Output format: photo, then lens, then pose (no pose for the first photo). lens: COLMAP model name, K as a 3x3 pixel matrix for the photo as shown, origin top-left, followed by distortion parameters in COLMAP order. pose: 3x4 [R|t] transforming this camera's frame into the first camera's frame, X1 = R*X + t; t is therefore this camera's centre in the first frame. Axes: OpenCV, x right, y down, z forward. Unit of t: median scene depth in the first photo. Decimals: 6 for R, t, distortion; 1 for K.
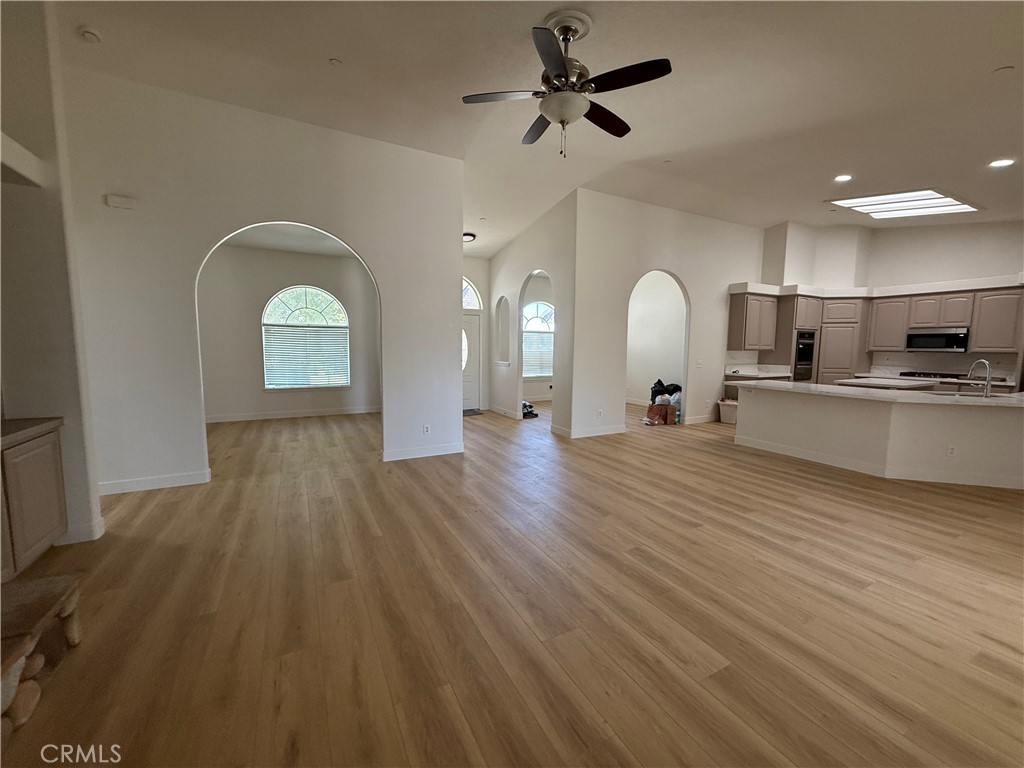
lens RADIAL K [[411.8, 0, 506.3], [0, 411.8, 381.7], [0, 0, 1]] dist [-0.001608, 0.000622]
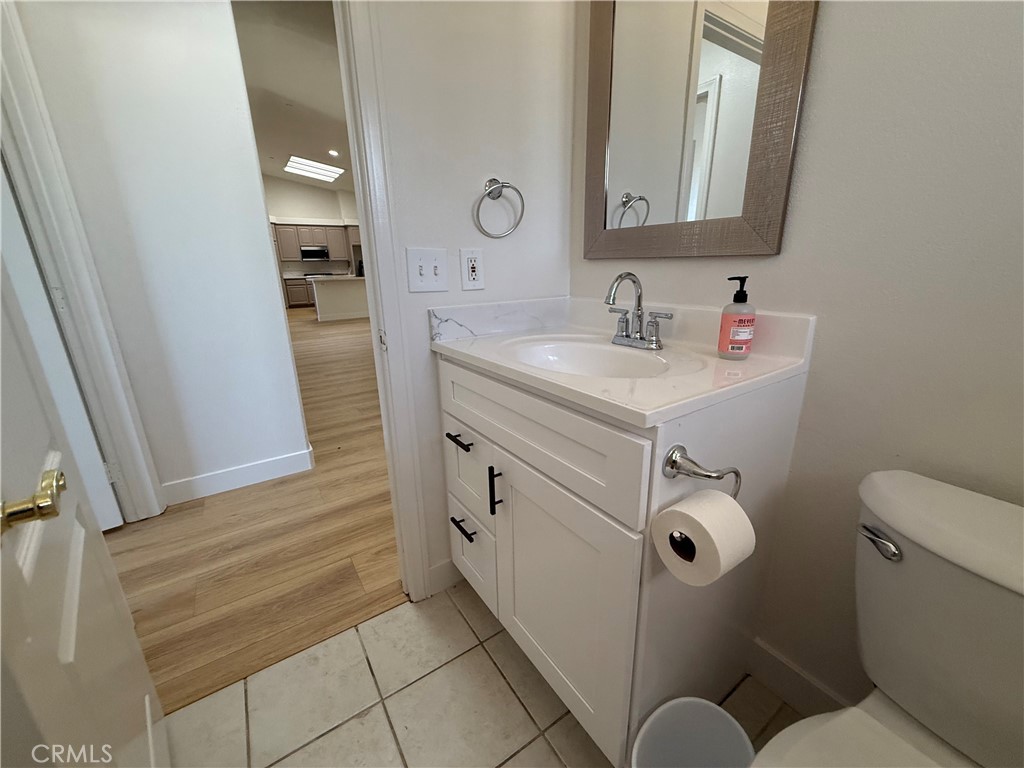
lens RADIAL K [[411.8, 0, 515.8], [0, 411.8, 385.3], [0, 0, 1]] dist [-0.001608, 0.000622]
pose [[-0.107887, -0.295587, 0.949204, -0.785153], [0.100680, 0.946620, 0.306225, -0.019742], [-0.989052, 0.128604, -0.072368, 0.327264]]
